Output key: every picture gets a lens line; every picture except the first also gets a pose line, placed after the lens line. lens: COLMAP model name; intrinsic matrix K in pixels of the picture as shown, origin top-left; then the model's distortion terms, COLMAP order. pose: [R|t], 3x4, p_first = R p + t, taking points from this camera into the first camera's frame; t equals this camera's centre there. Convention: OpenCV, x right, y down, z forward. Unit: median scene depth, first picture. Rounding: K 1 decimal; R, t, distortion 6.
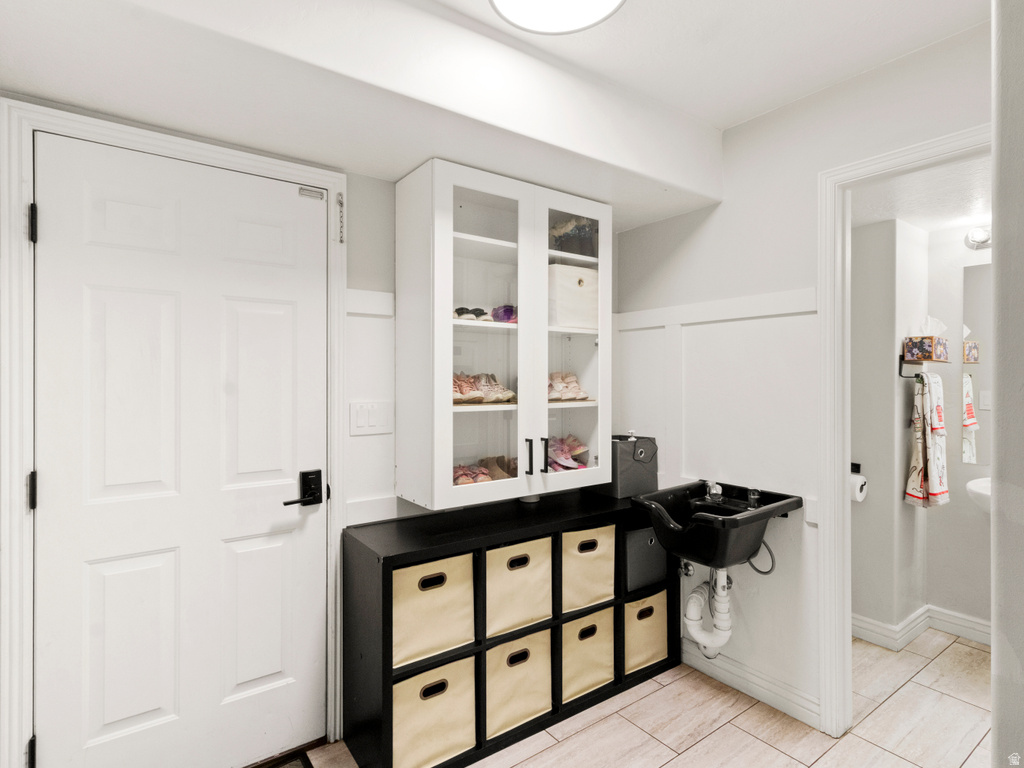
lens RADIAL K [[544.6, 0, 515.4], [0, 544.6, 381.9], [0, 0, 1]] dist [-0.002013, 0.000128]
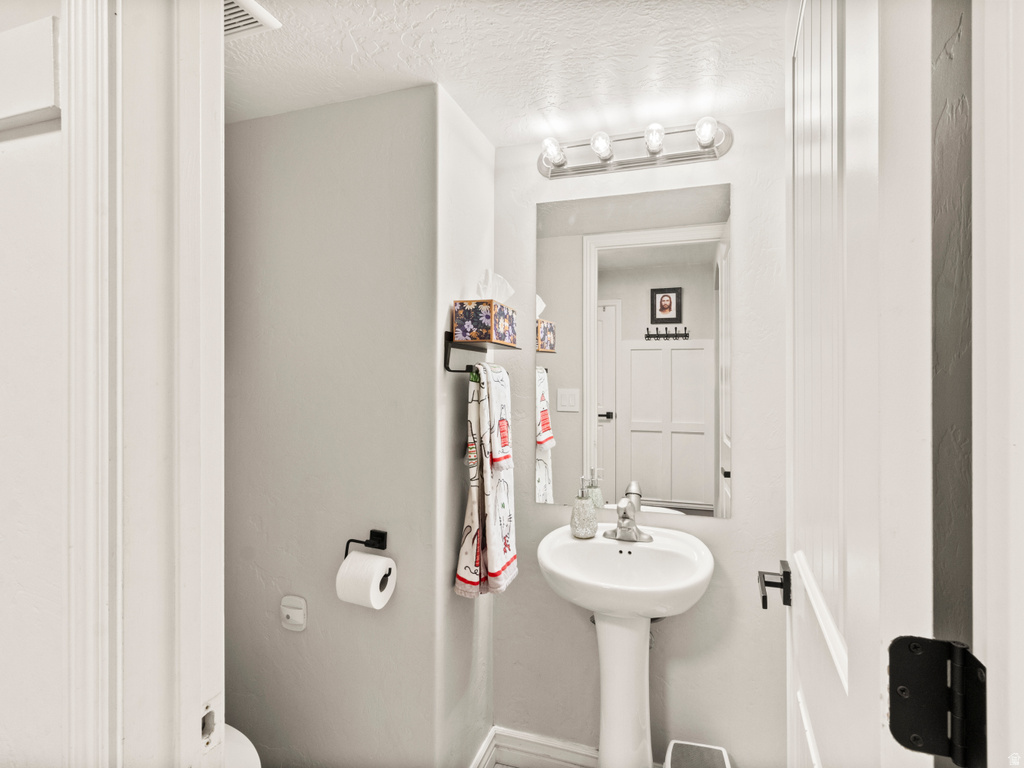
lens RADIAL K [[544.6, 0, 510.1], [0, 544.6, 379.9], [0, 0, 1]] dist [-0.002013, 0.000128]
pose [[0.814841, -0.005305, 0.579660, 0.436133], [0.001978, 0.999978, 0.006371, -0.003298], [-0.579681, -0.004044, 0.814834, 0.505376]]
